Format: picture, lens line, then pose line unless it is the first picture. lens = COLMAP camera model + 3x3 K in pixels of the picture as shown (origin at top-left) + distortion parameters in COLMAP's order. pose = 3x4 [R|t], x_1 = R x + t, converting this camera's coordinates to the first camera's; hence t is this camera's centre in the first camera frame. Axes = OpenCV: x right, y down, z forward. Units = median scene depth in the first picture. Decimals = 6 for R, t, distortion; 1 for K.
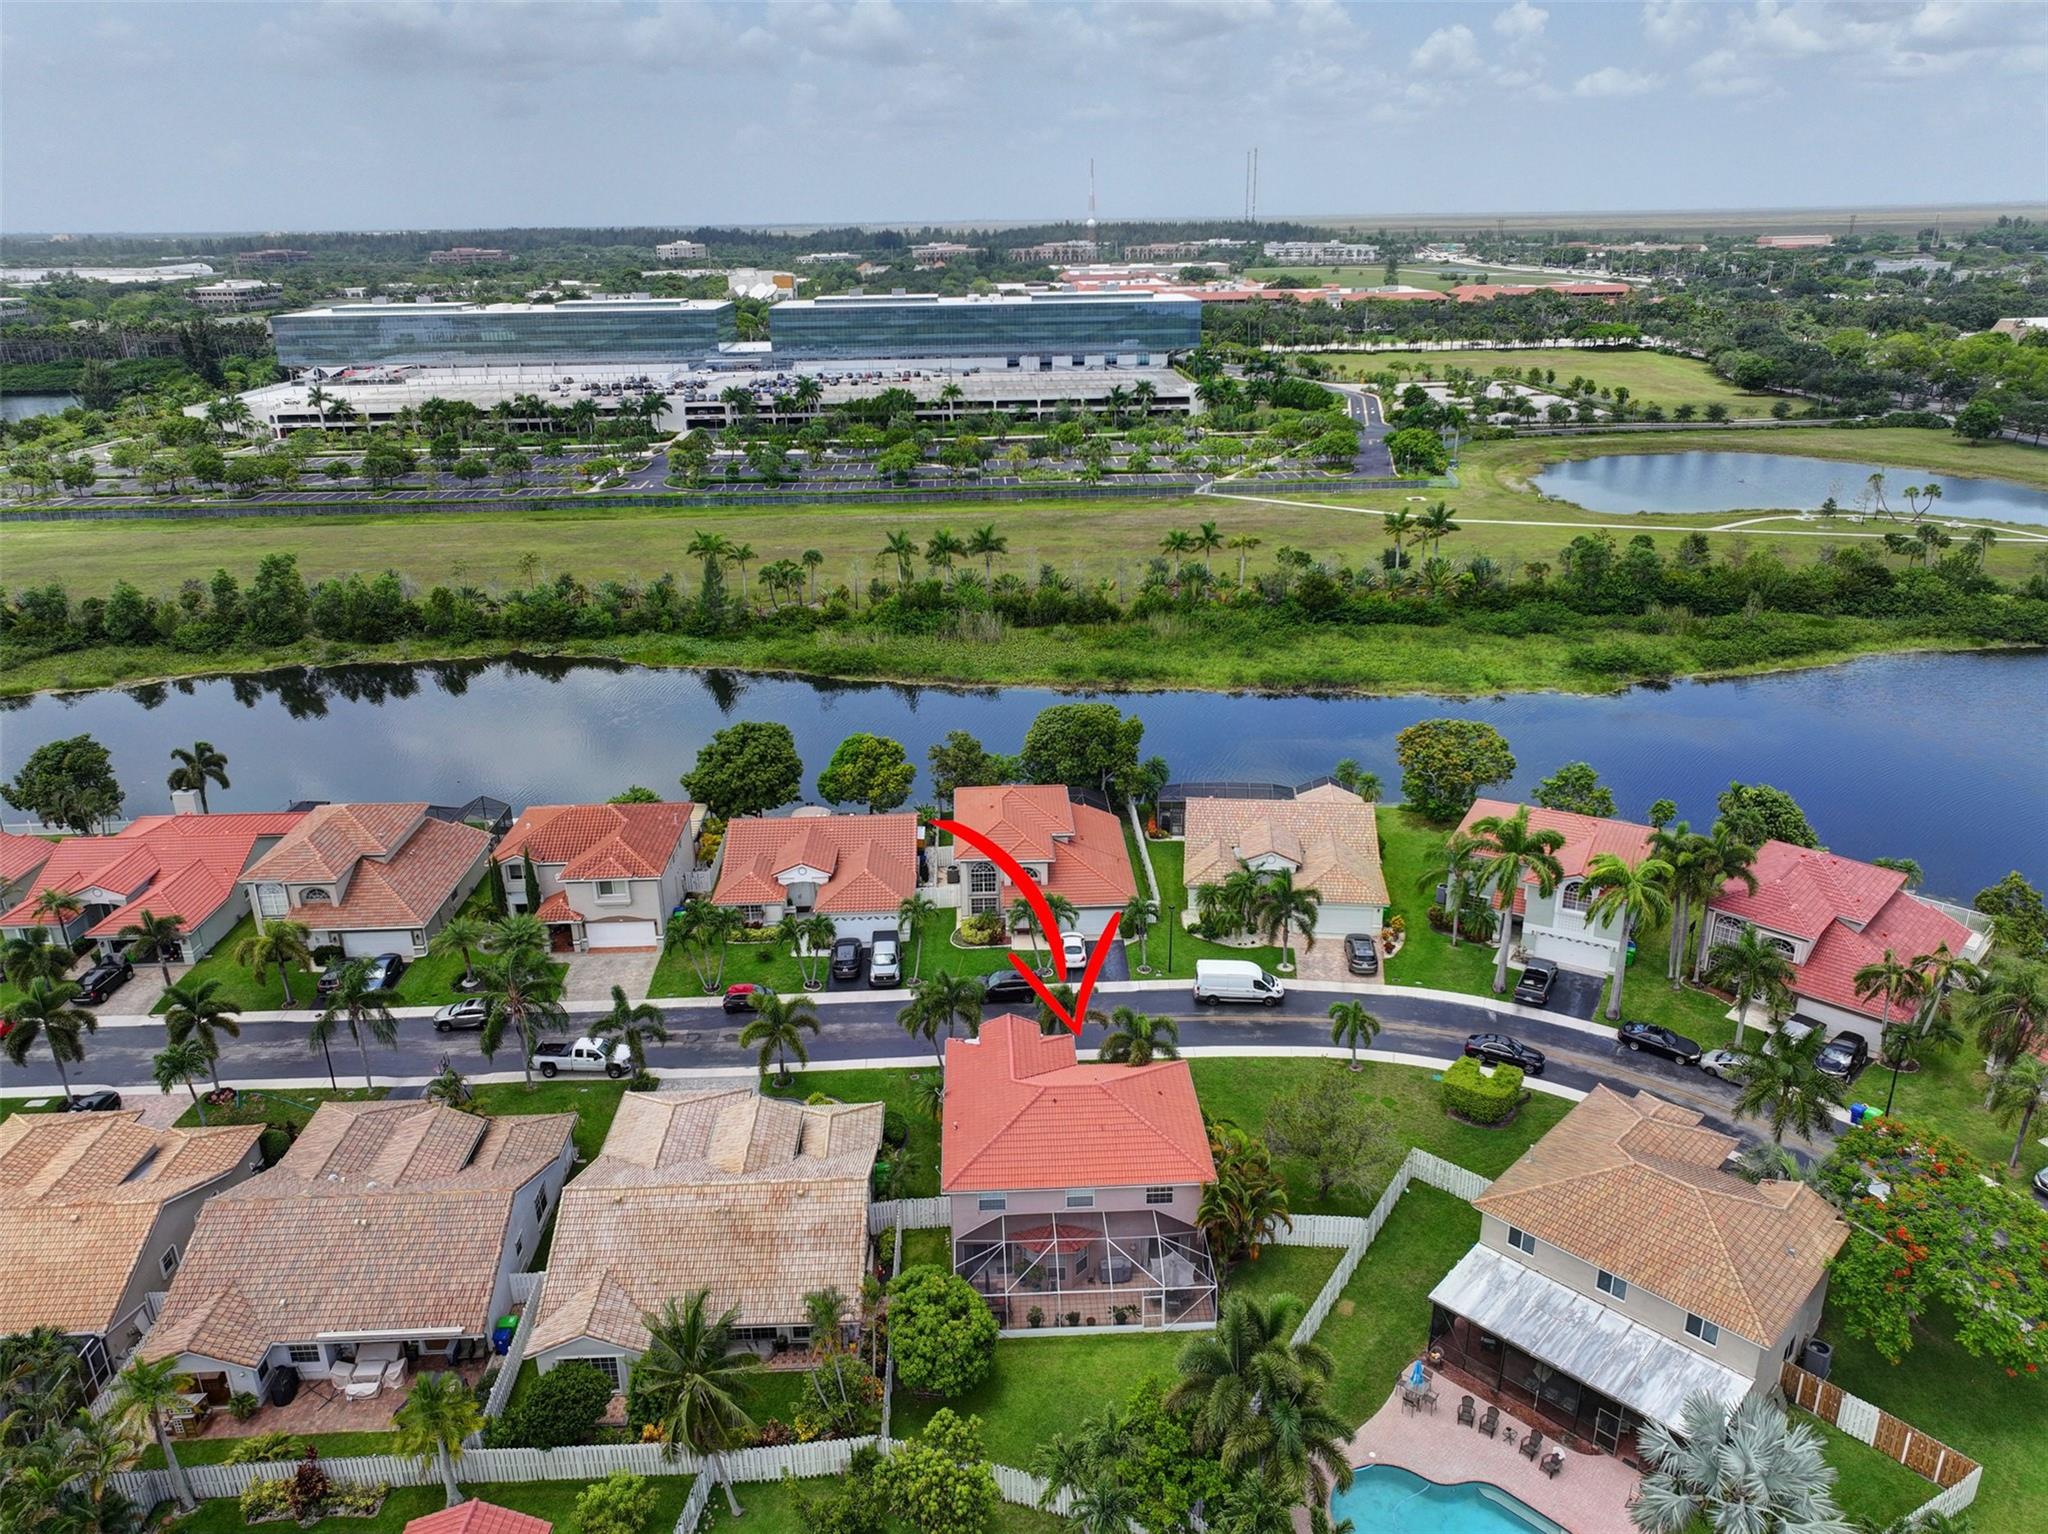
lens RADIAL K [[1436.1, 0, 1024.0], [0, 1436.1, 767.0], [0, 0, 1]] dist [0.003825, -0.001051]
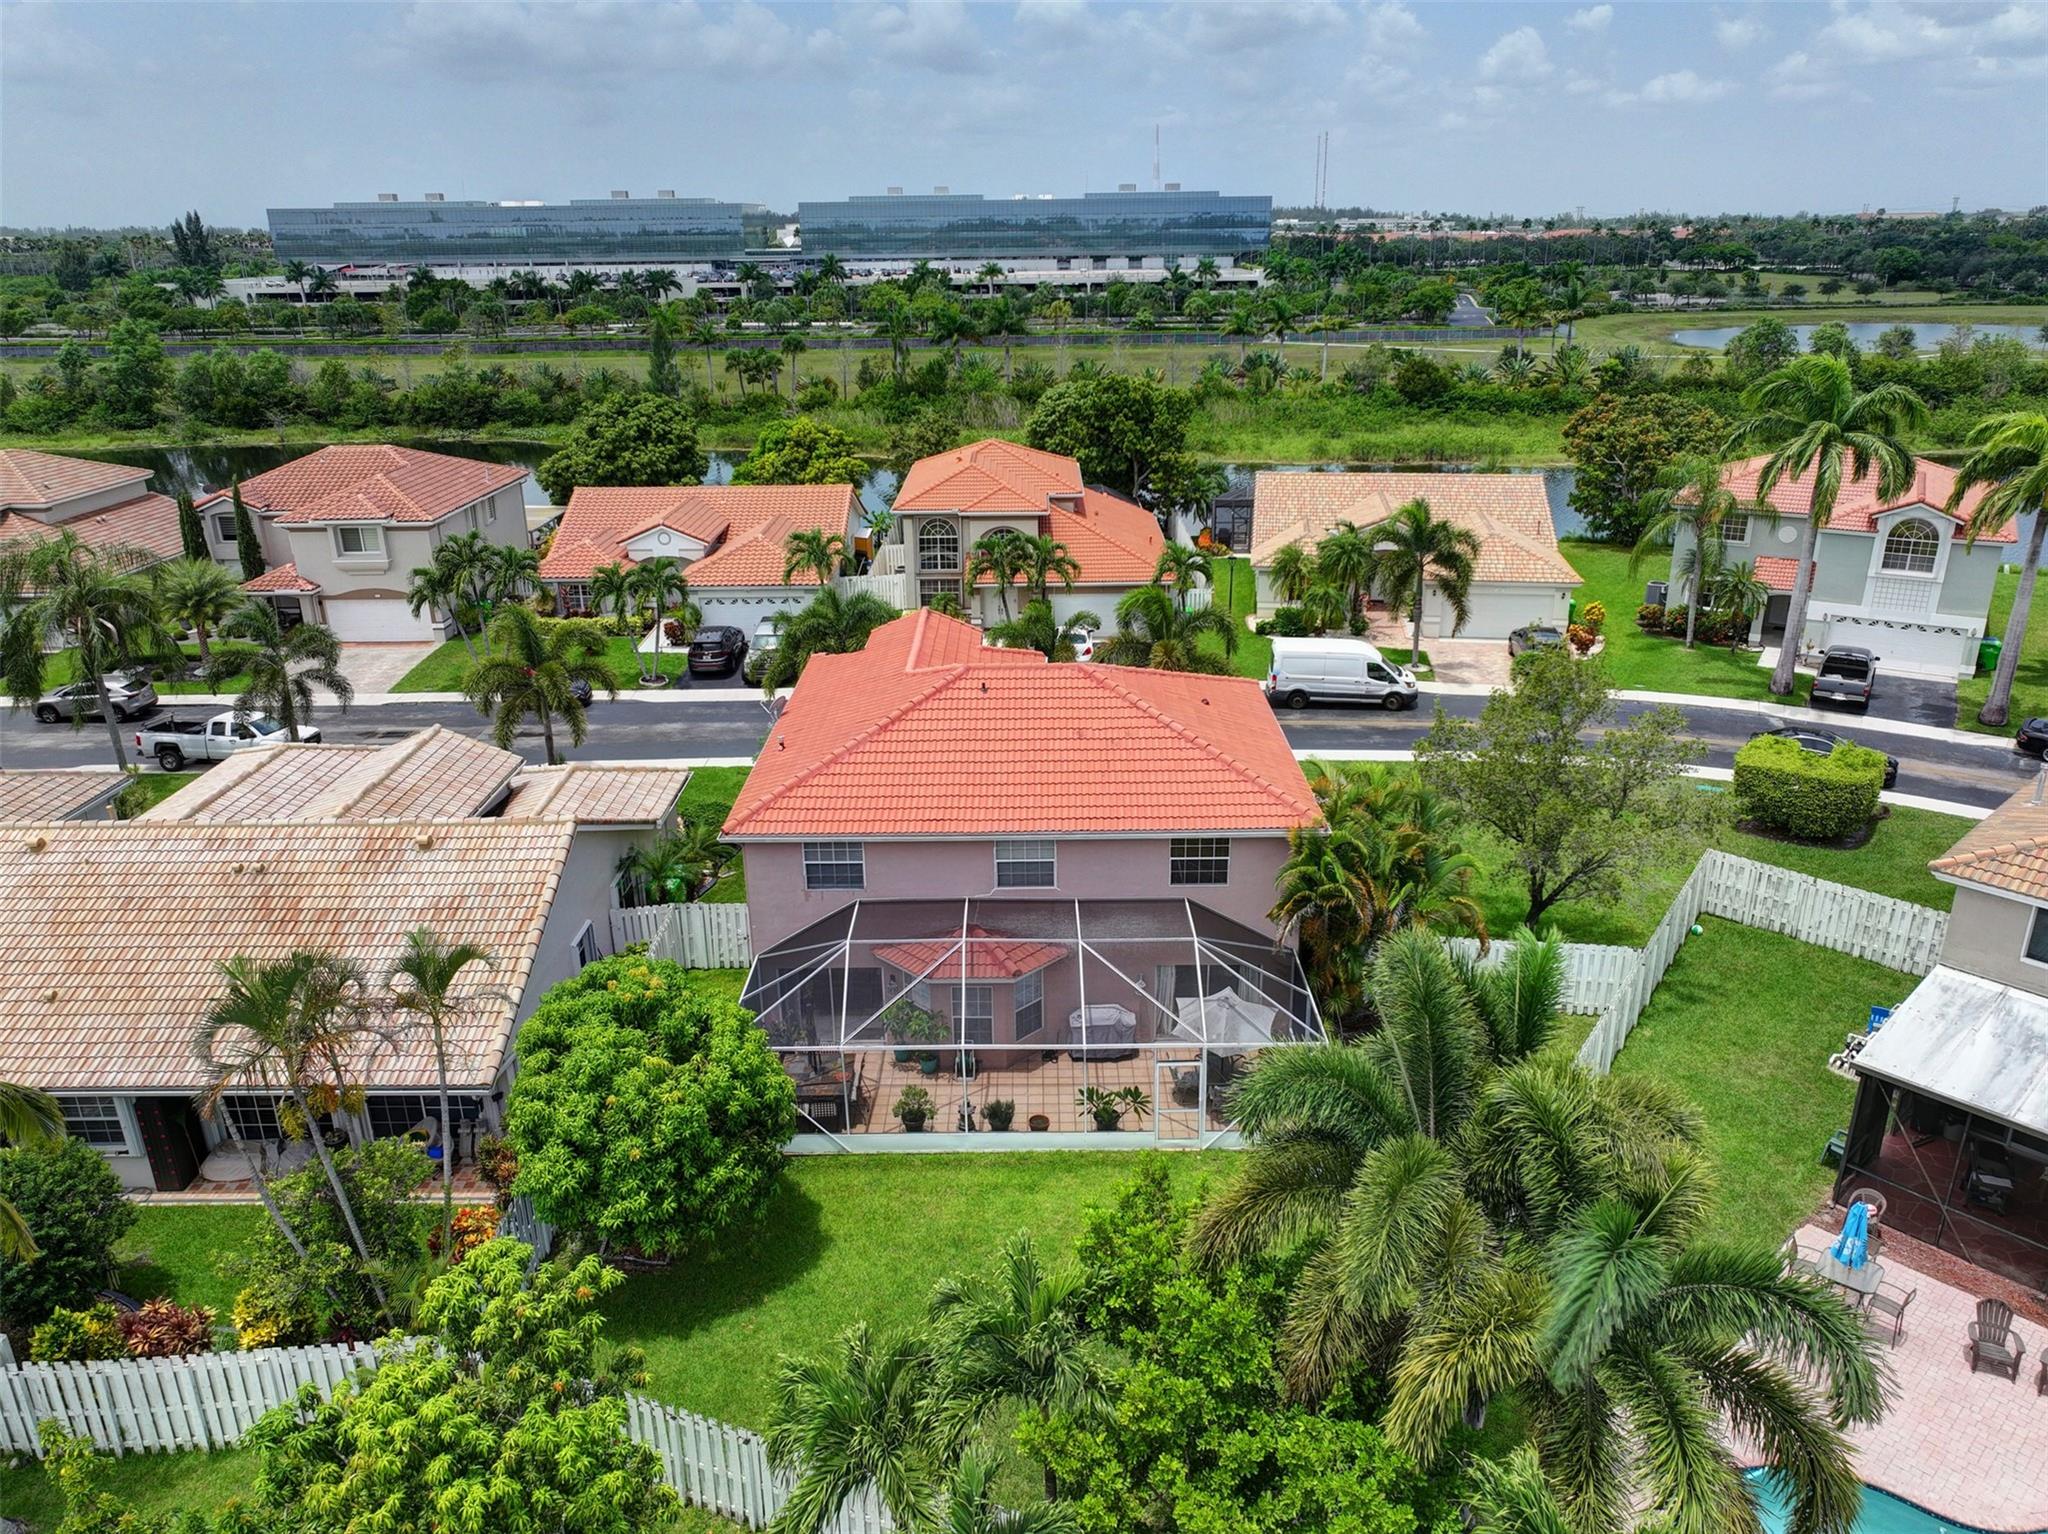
lens RADIAL K [[1432.6, 0, 1024.0], [0, 1432.6, 767.0], [0, 0, 1]] dist [-0.011993, 0.026622]
pose [[0.999038, 0.016853, -0.040478, 0.038870], [-0.017187, 0.999821, -0.007934, 0.186449], [0.040337, 0.008622, 0.999149, 0.372286]]
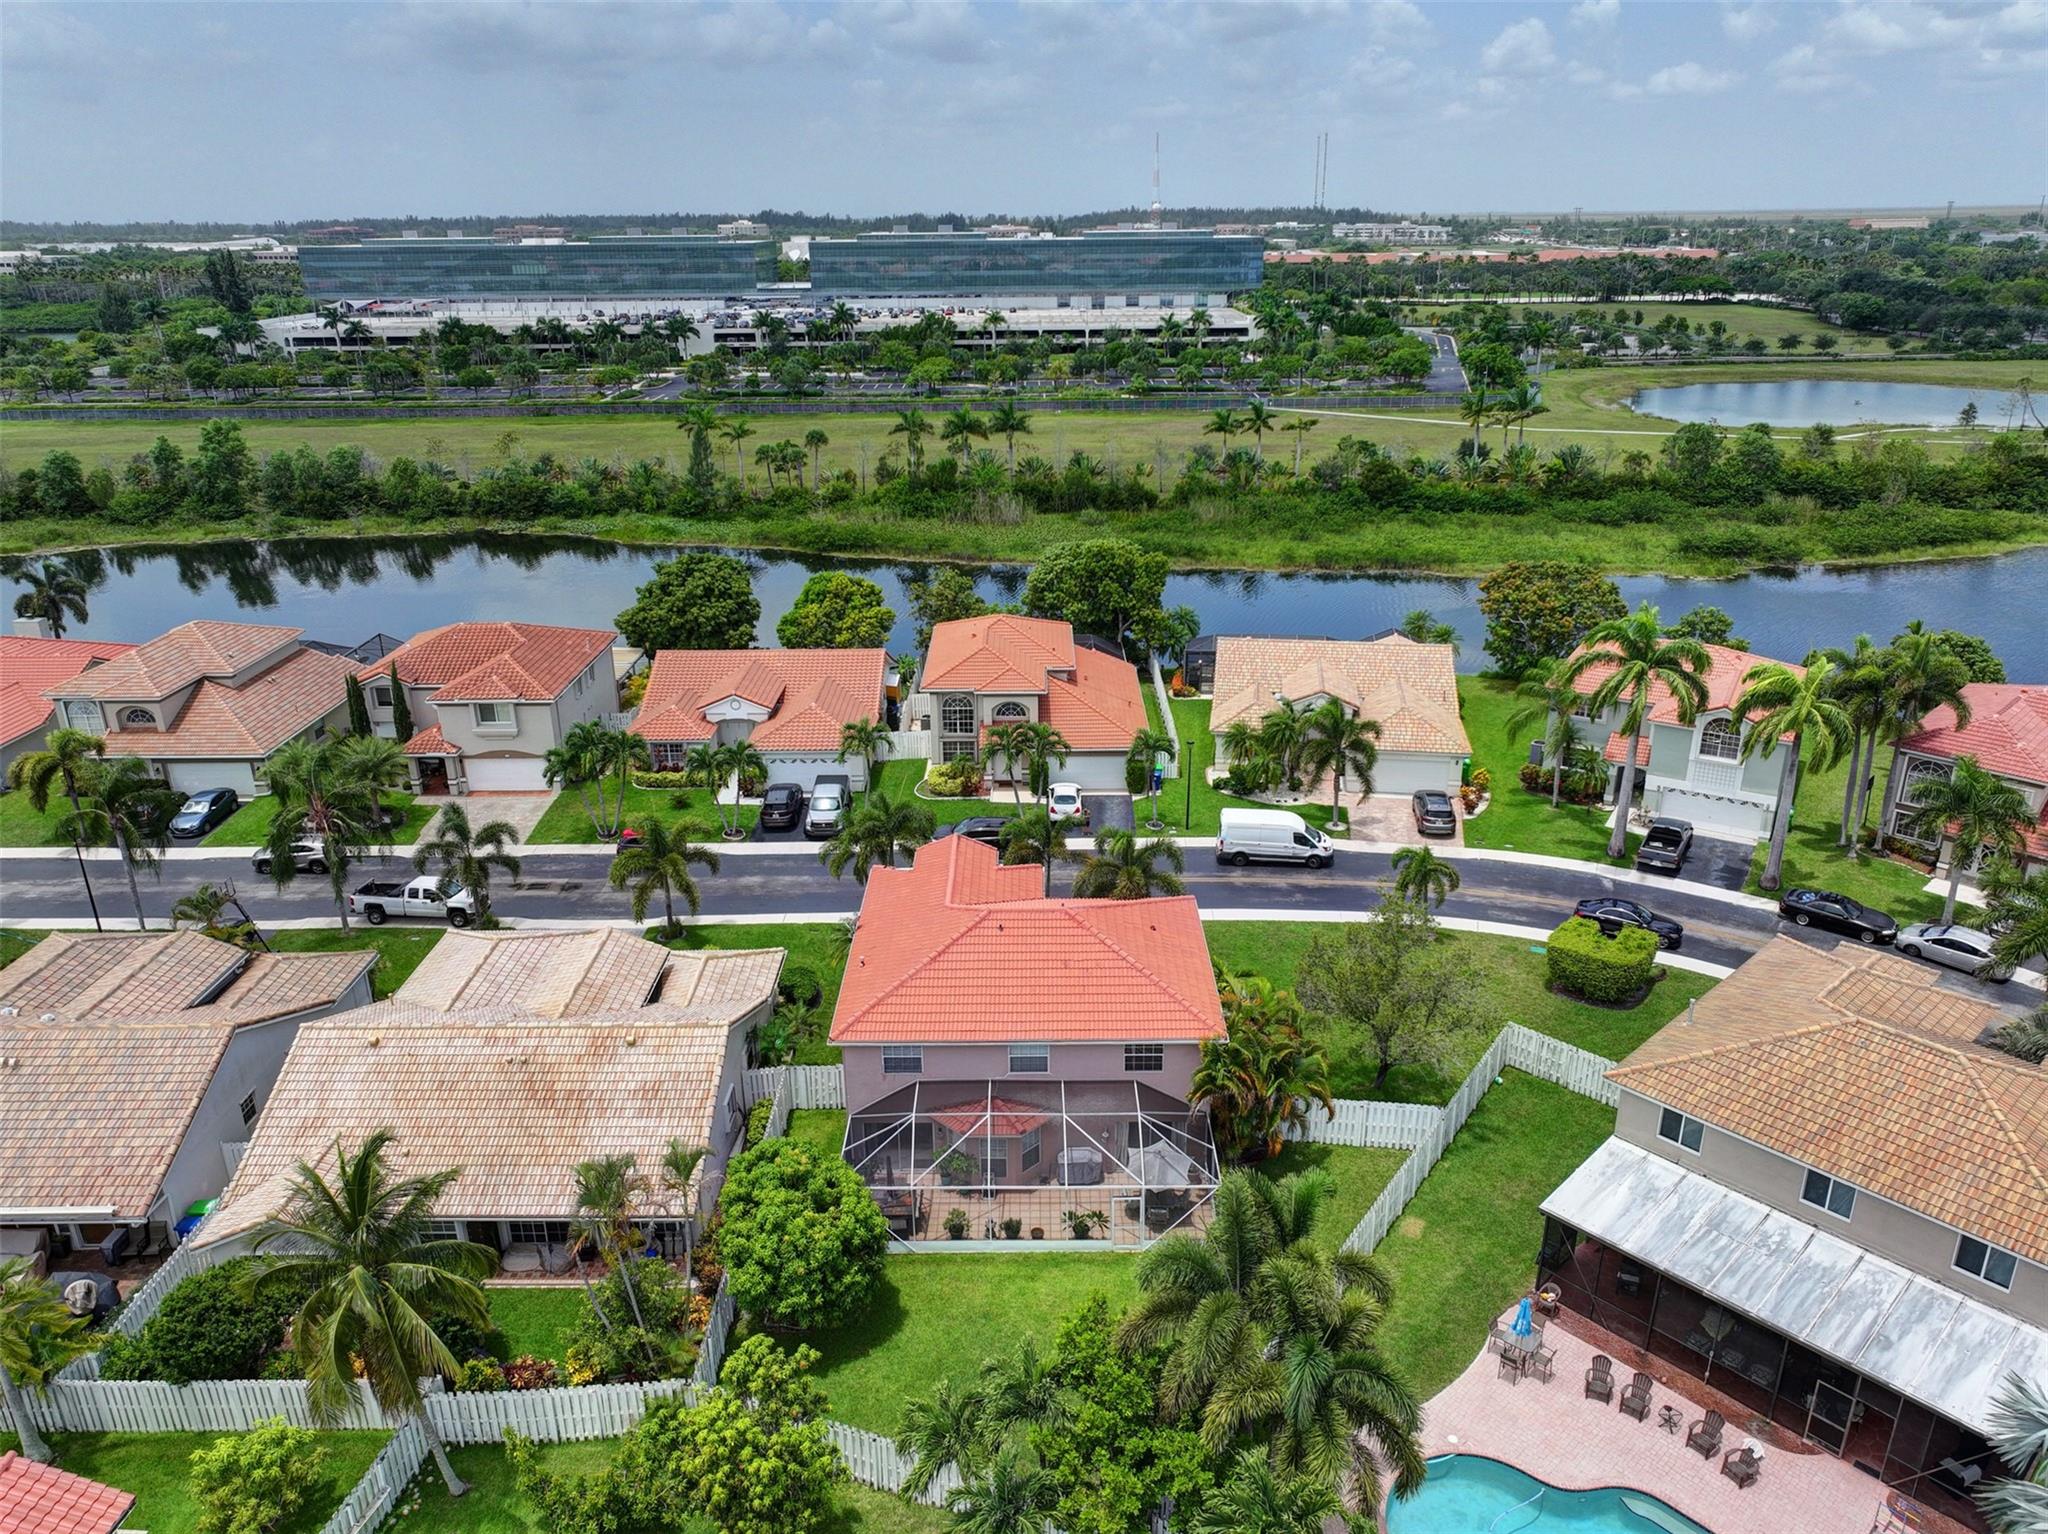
lens RADIAL K [[1433.4, 0, 1024.0], [0, 1433.4, 767.0], [0, 0, 1]] dist [-0.006365, 0.023532]
pose [[0.999003, 0.019735, -0.040056, 0.042342], [-0.019761, 0.999805, -0.000240, 0.108863], [0.040043, 0.001032, 0.999197, 0.210423]]
